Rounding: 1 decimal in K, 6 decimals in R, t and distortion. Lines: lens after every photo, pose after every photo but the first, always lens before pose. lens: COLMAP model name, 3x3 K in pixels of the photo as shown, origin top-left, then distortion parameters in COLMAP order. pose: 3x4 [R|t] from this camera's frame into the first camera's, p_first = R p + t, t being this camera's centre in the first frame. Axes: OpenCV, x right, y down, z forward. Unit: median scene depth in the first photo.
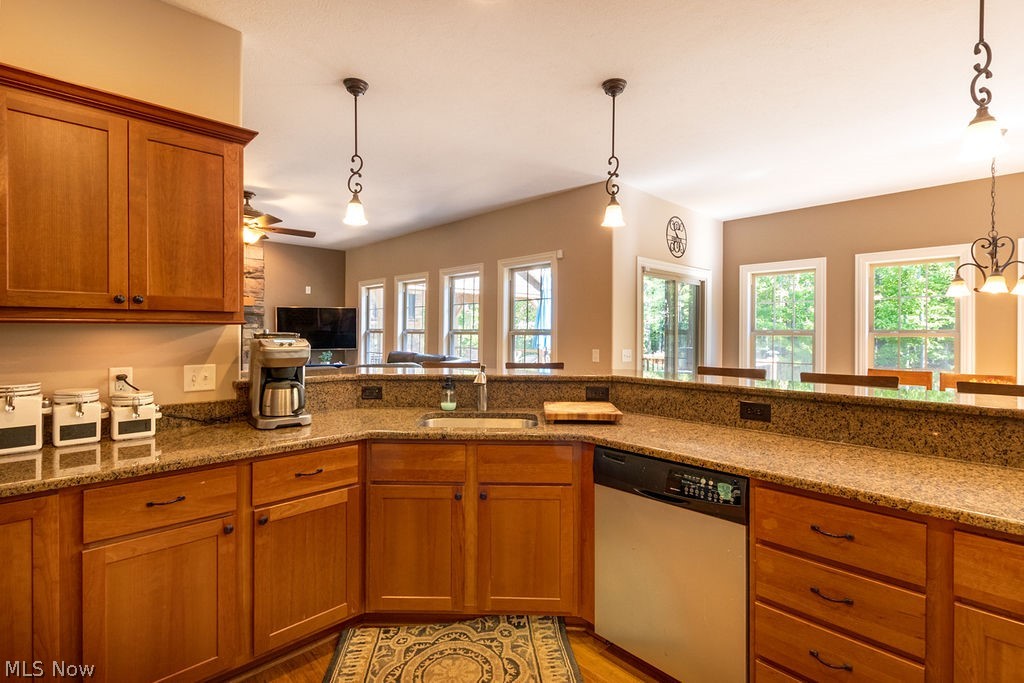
lens RADIAL K [[472.4, 0, 511.1], [0, 472.4, 332.3], [0, 0, 1]] dist [0.000202, -0.000193]
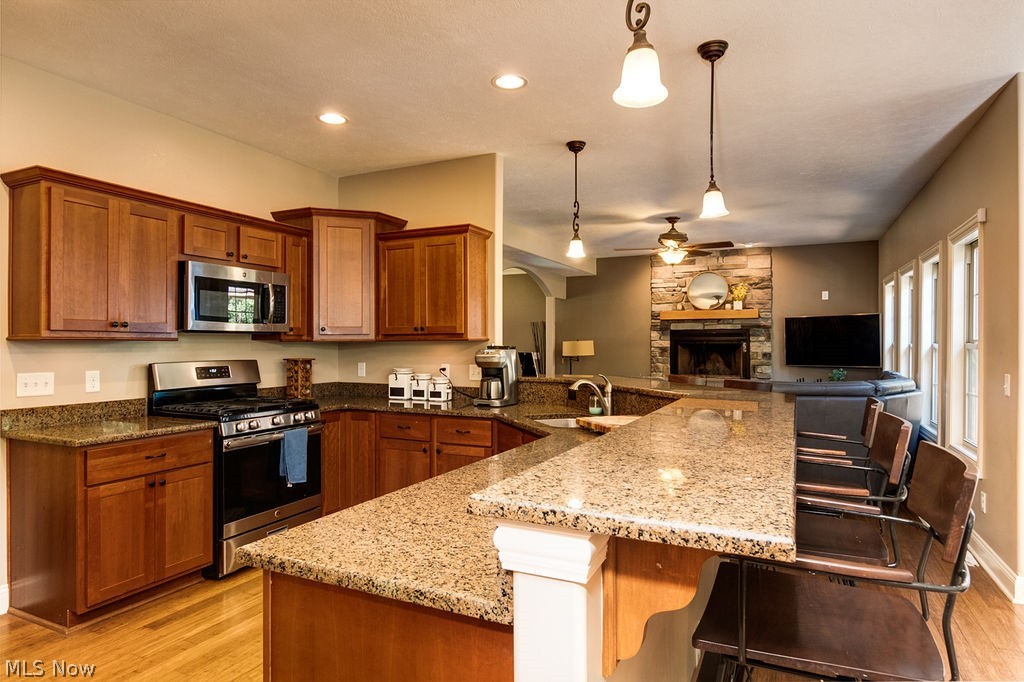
lens RADIAL K [[600.6, 0, 512.6], [0, 600.6, 345.4], [0, 0, 1]] dist [-0.004285, -0.000216]
pose [[0.360462, 0.000306, -0.932774, 1.489405], [-0.001025, 0.999999, -0.000068, -0.000163], [0.932773, 0.000981, 0.360462, 0.393033]]
